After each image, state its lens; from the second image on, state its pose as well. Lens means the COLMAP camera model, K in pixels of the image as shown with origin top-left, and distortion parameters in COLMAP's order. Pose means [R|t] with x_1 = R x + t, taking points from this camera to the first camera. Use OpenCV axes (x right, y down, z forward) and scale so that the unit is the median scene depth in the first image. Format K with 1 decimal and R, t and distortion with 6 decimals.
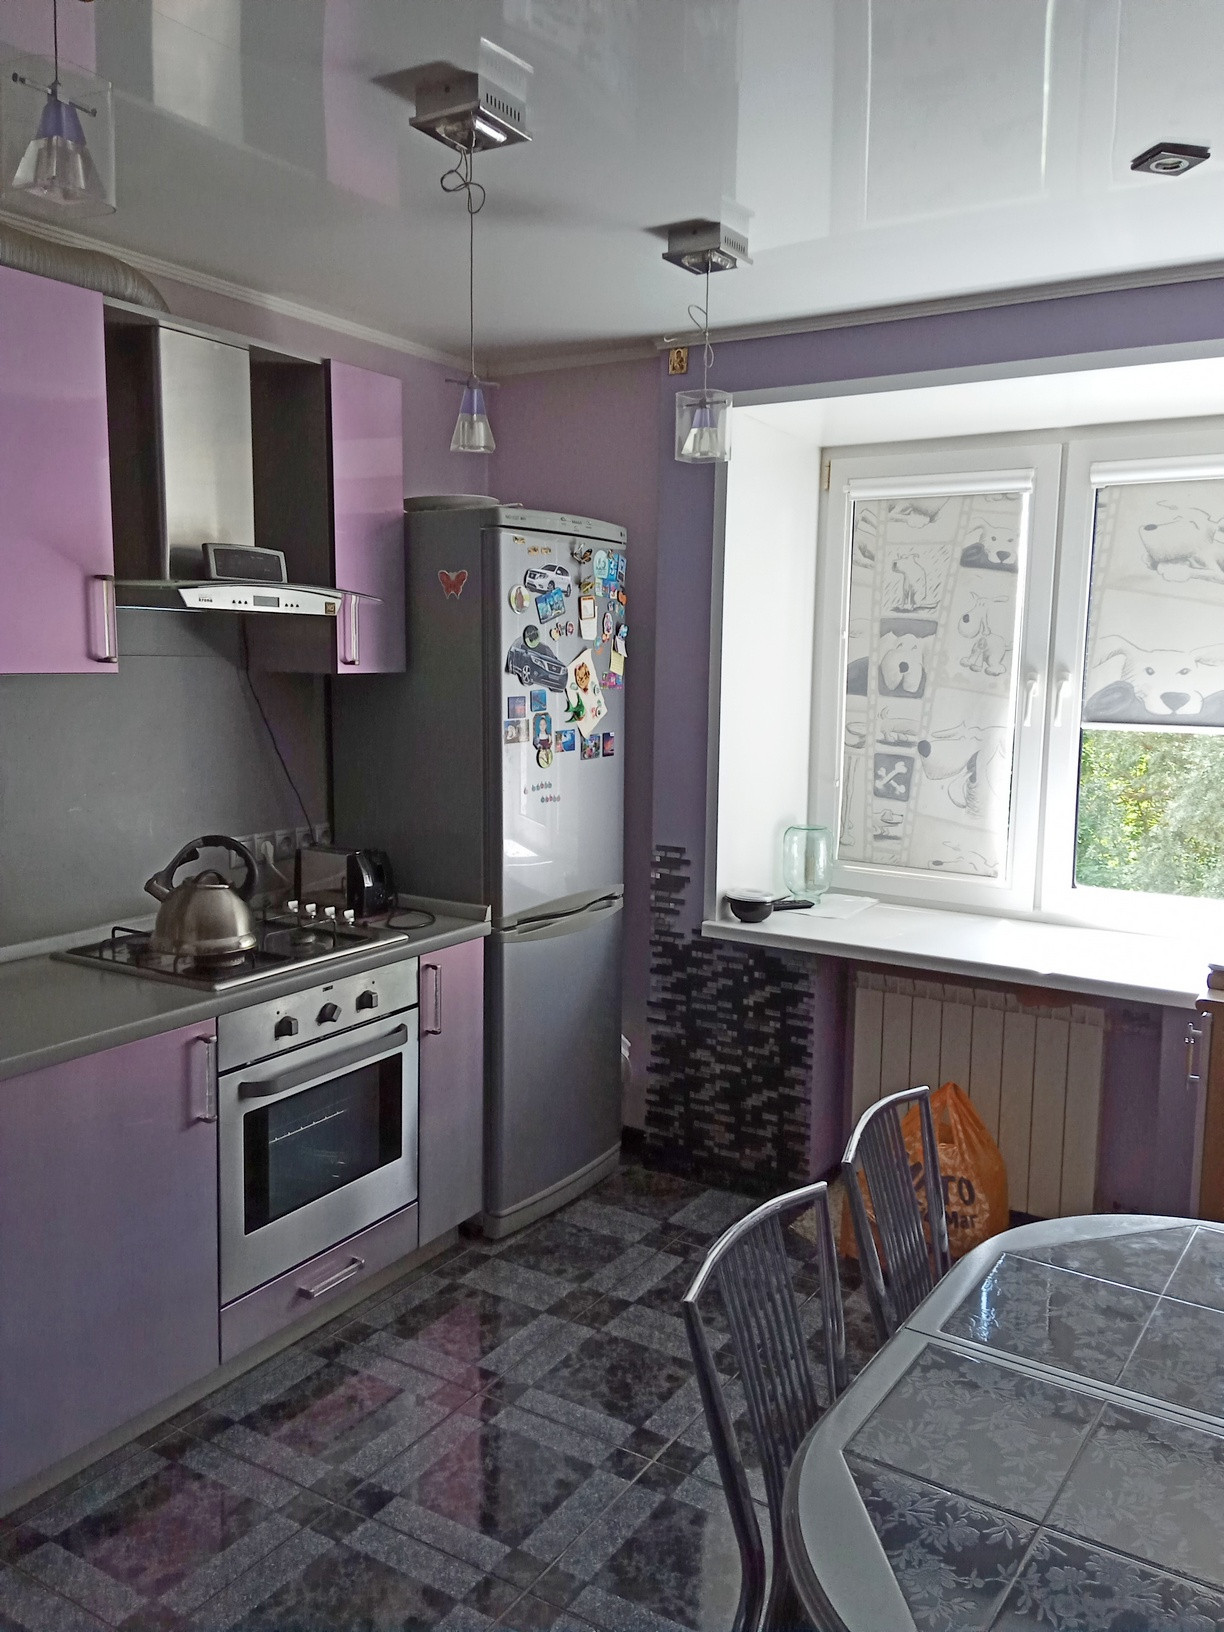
lens RADIAL K [[1301.3, 0, 625.2], [0, 1301.3, 788.9], [0, 0, 1]] dist [0.094327, -0.123482]
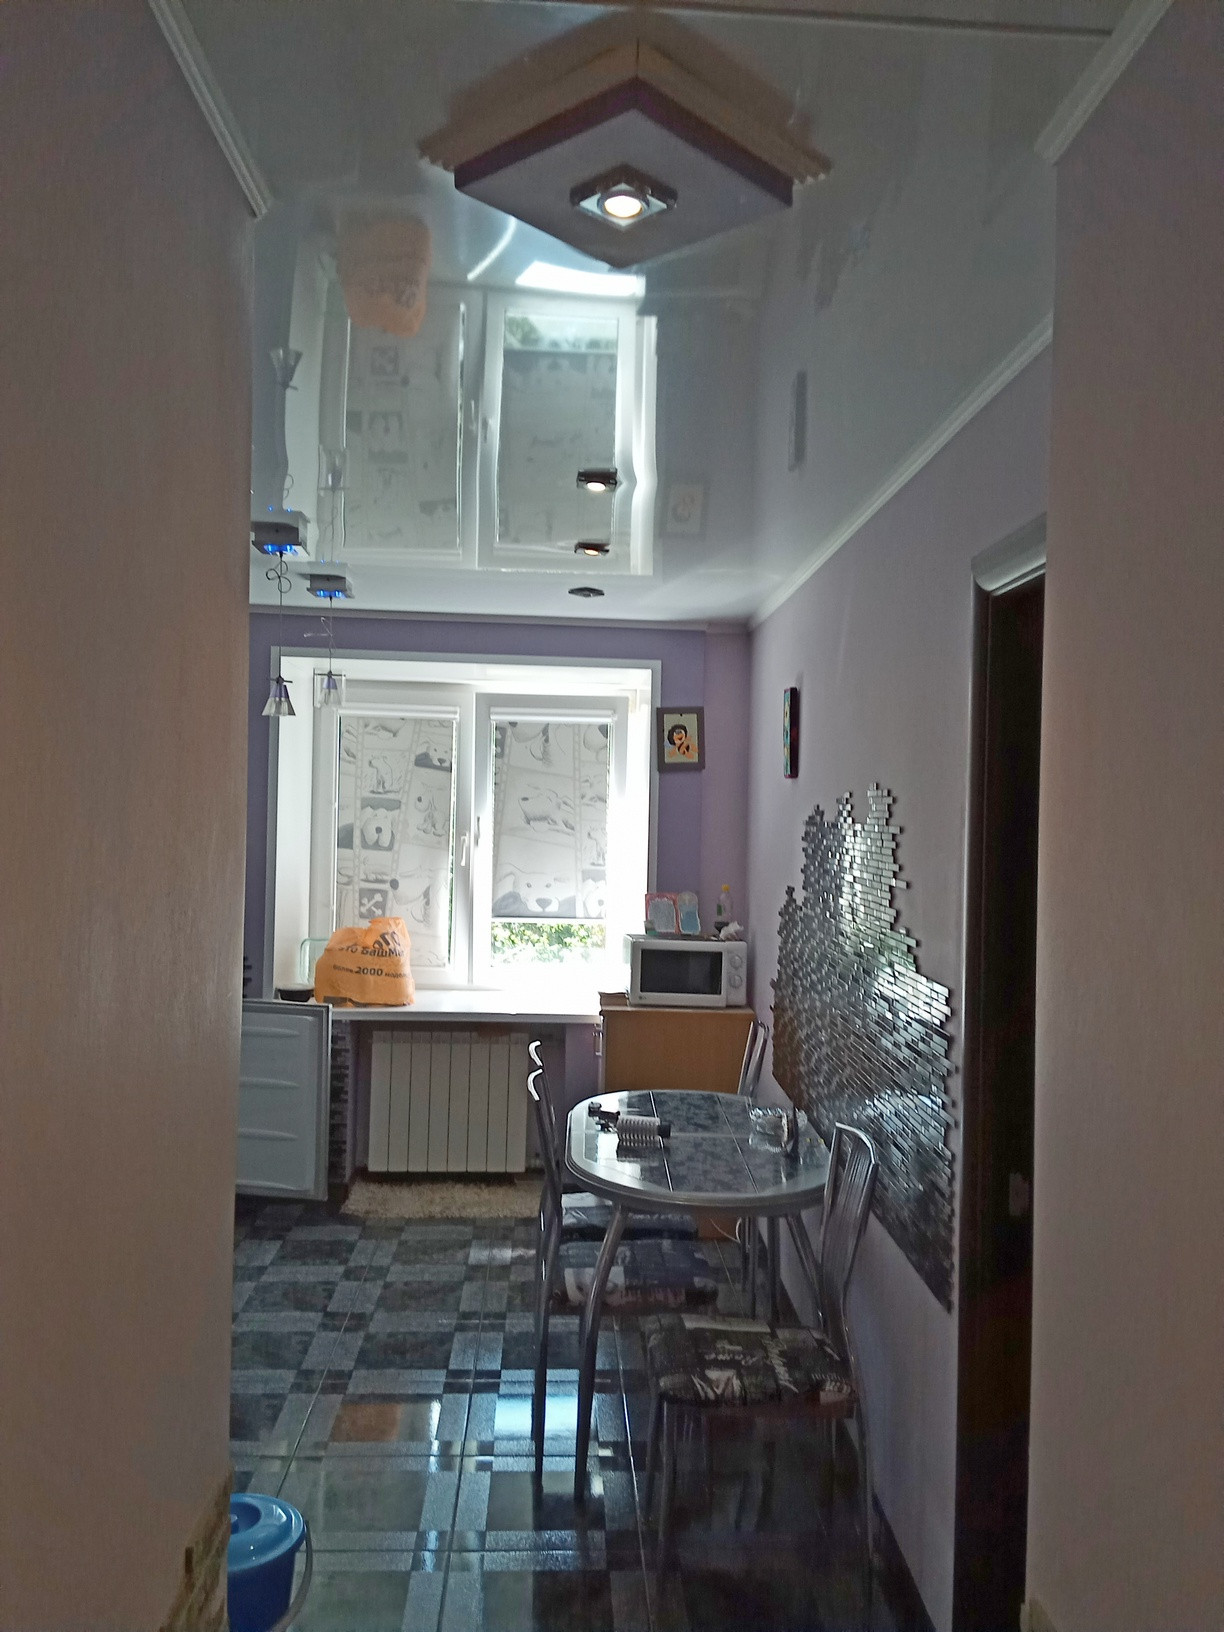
lens RADIAL K [[1292.3, 0, 611.9], [0, 1292.3, 722.8], [0, 0, 1]] dist [0.086500, -0.118286]
pose [[0.824249, 0.051937, 0.563840, -0.554852], [0.040471, 0.987834, -0.150154, 0.026619], [-0.564779, 0.146583, 0.812120, -0.515028]]
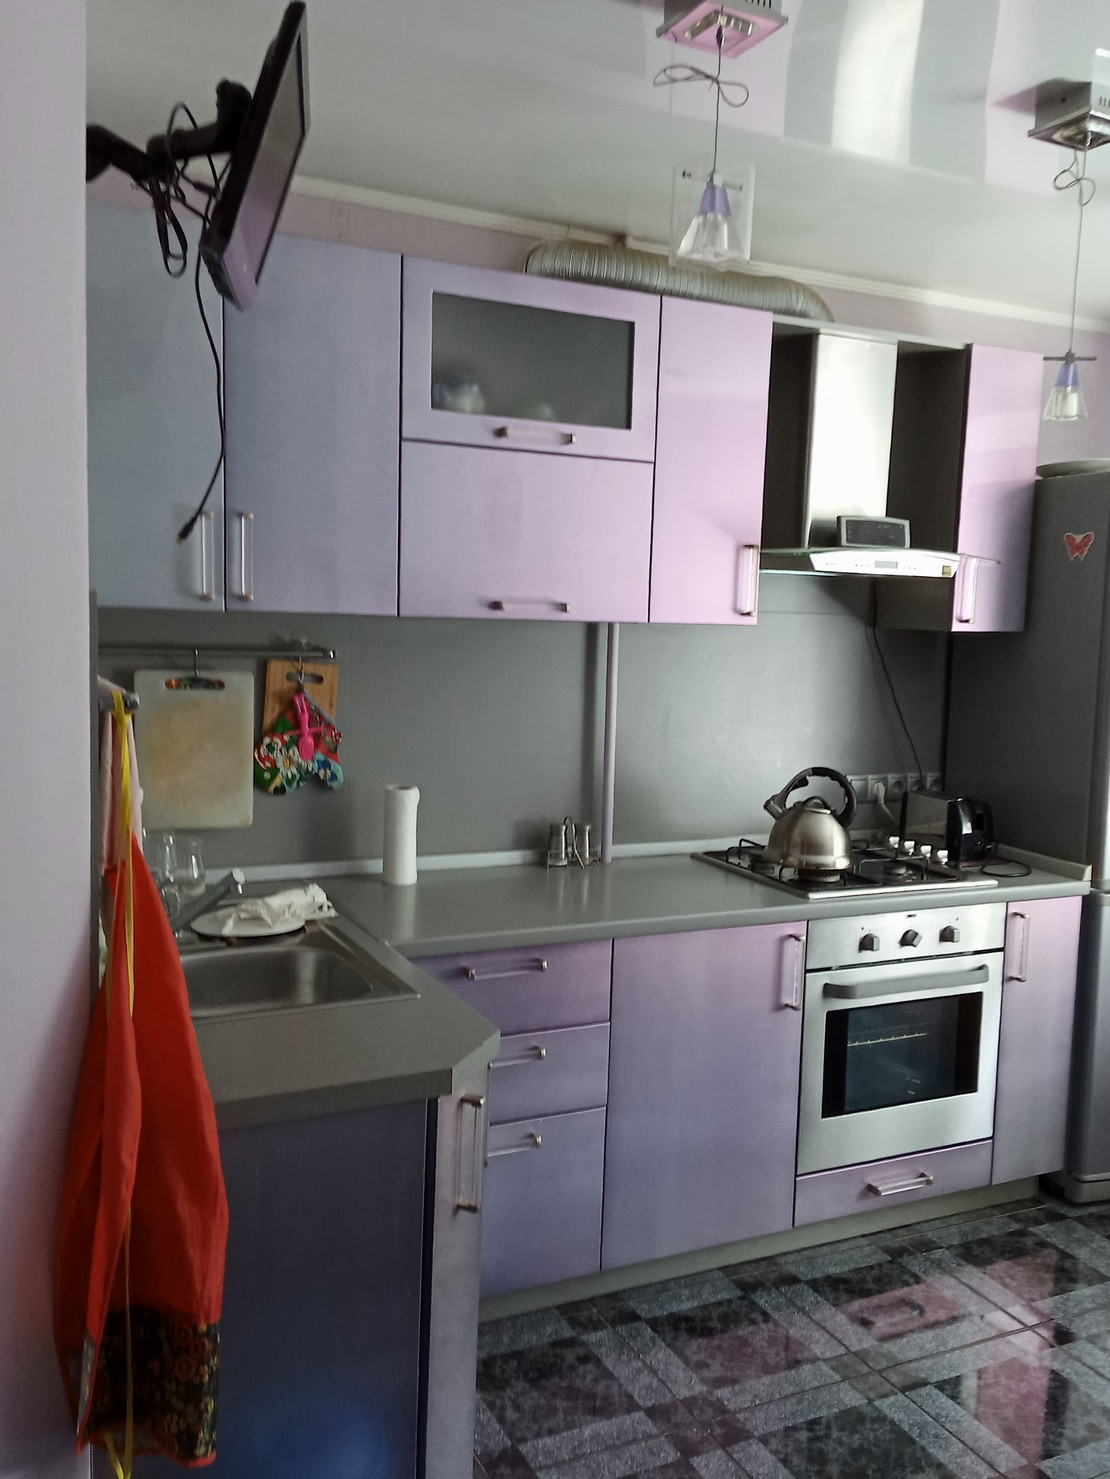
lens RADIAL K [[1305.9, 0, 574.9], [0, 1305.9, 708.6], [0, 0, 1]] dist [0.141132, -0.178437]
pose [[0.851025, 0.061527, -0.521508, 0.095309], [-0.082465, 0.996449, -0.017010, 0.020561], [0.518609, 0.057482, 0.853077, -0.095876]]
